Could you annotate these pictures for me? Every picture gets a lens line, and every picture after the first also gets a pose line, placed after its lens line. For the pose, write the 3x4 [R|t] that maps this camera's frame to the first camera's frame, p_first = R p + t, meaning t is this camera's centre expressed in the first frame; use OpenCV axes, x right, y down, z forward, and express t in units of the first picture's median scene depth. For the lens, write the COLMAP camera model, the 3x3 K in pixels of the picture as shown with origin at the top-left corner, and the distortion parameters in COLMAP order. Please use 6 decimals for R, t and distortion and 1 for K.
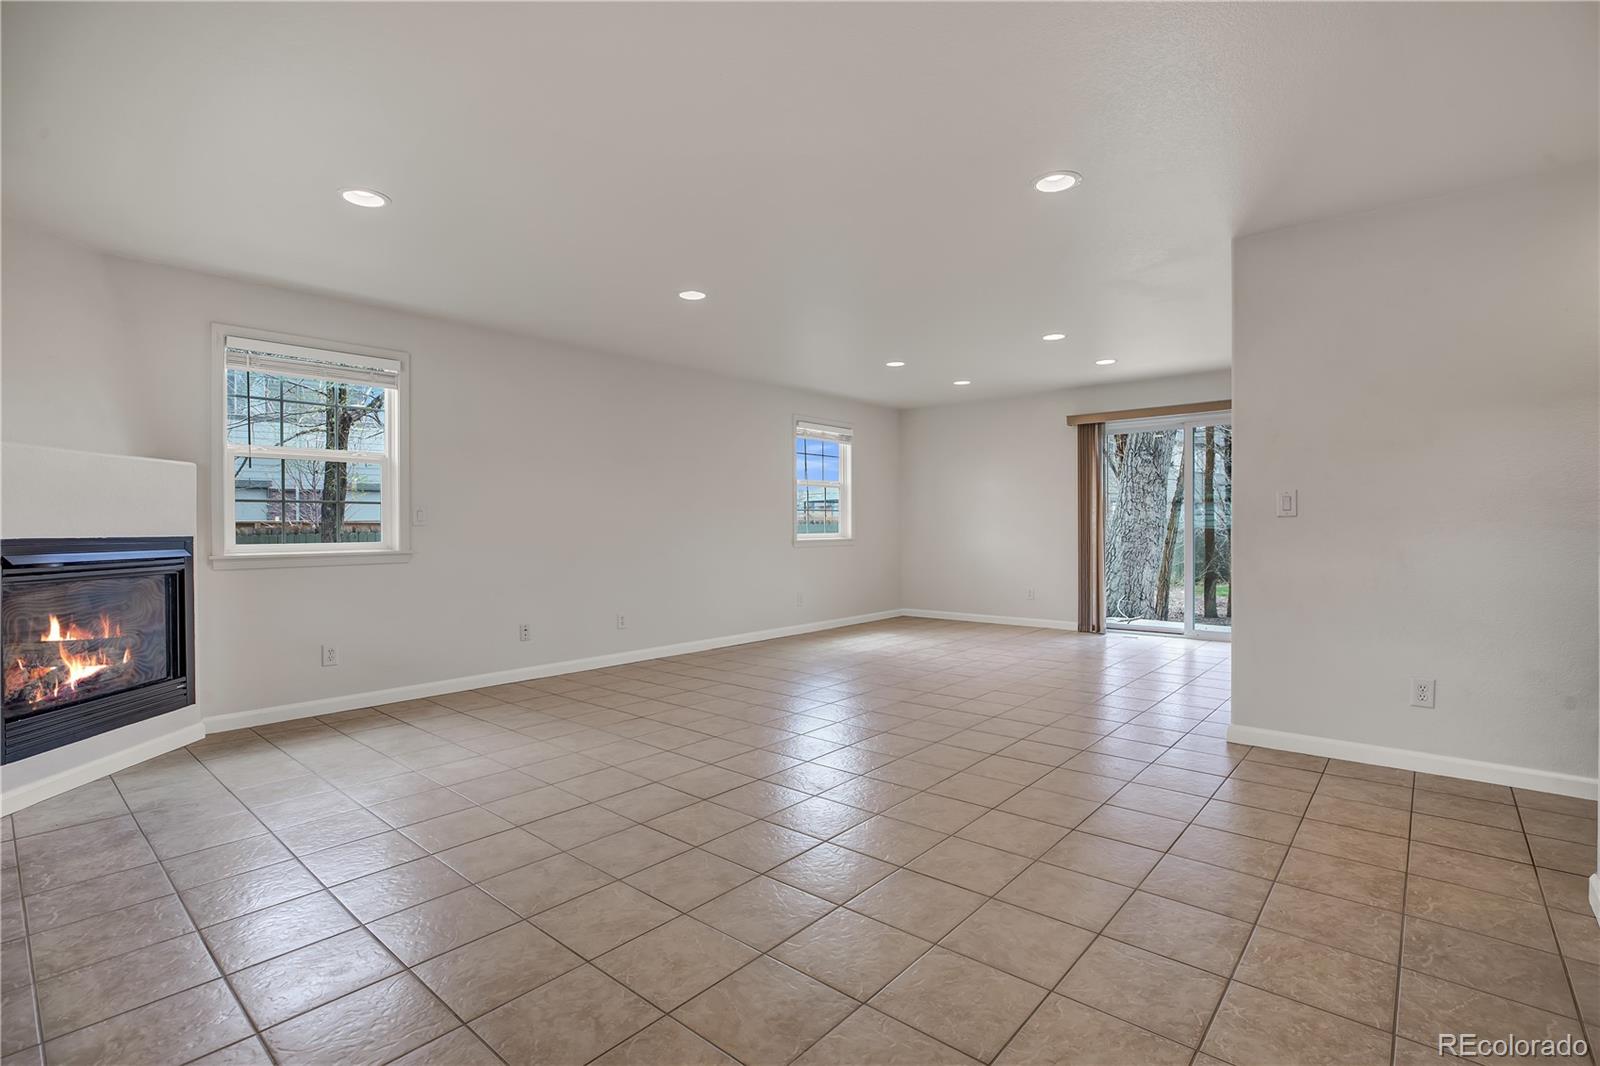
lens RADIAL K [[768.9, 0, 809.7], [0, 768.9, 532.7], [0, 0, 1]] dist [-0.002507, -0.000015]
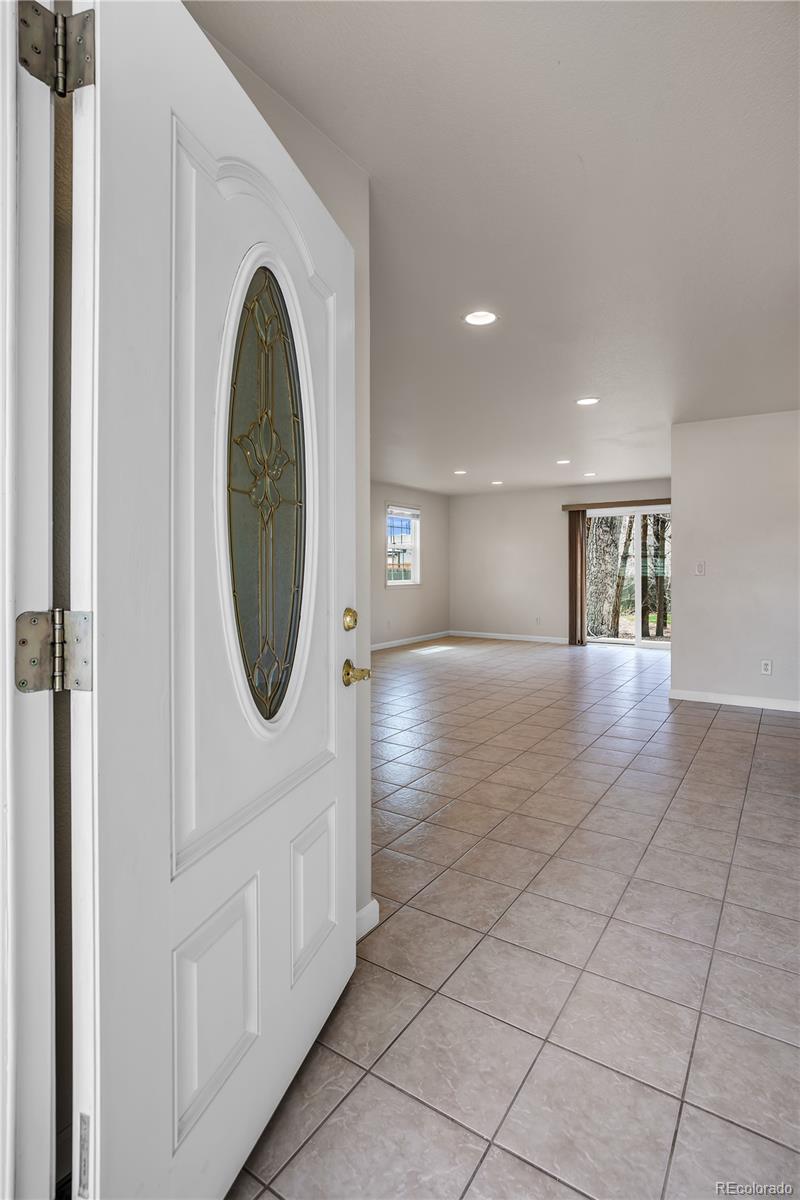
lens RADIAL K [[576.7, 0, 421.0], [0, 576.7, 572.3], [0, 0, 1]] dist [-0.002507, -0.000015]
pose [[0.993233, 0.003614, 0.116086, -0.076944], [-0.002689, 0.999963, -0.008117, -0.005567], [-0.116111, 0.007750, 0.993206, -0.111934]]
